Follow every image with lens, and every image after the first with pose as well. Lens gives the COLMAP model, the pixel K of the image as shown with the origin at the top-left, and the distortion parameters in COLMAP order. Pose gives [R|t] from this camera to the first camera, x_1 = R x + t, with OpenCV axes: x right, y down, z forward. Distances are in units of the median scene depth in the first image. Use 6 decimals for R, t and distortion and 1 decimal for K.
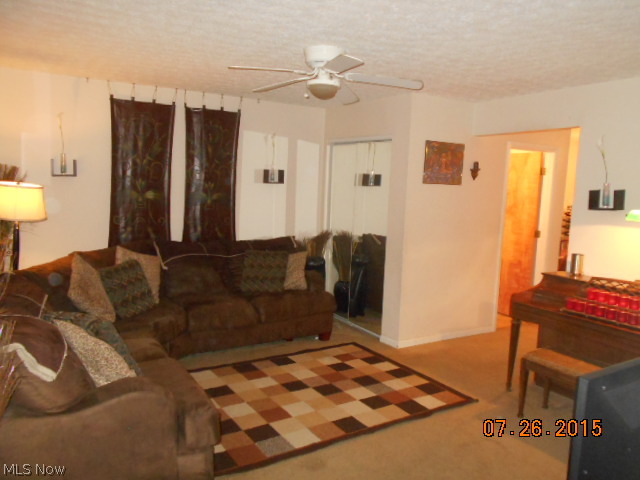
lens RADIAL K [[509.3, 0, 322.0], [0, 509.3, 237.5], [0, 0, 1]] dist [-0.002046, 0.005127]
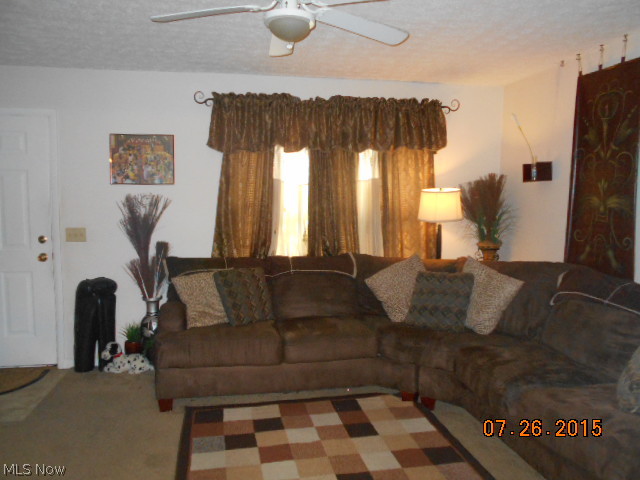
lens RADIAL K [[509.3, 0, 321.8], [0, 509.3, 243.1], [0, 0, 1]] dist [-0.002046, 0.005127]
pose [[-0.339265, 0.052779, -0.939209, 0.440106], [-0.113628, 0.988815, 0.096612, -0.052888], [0.933803, 0.139498, -0.329473, 0.893746]]
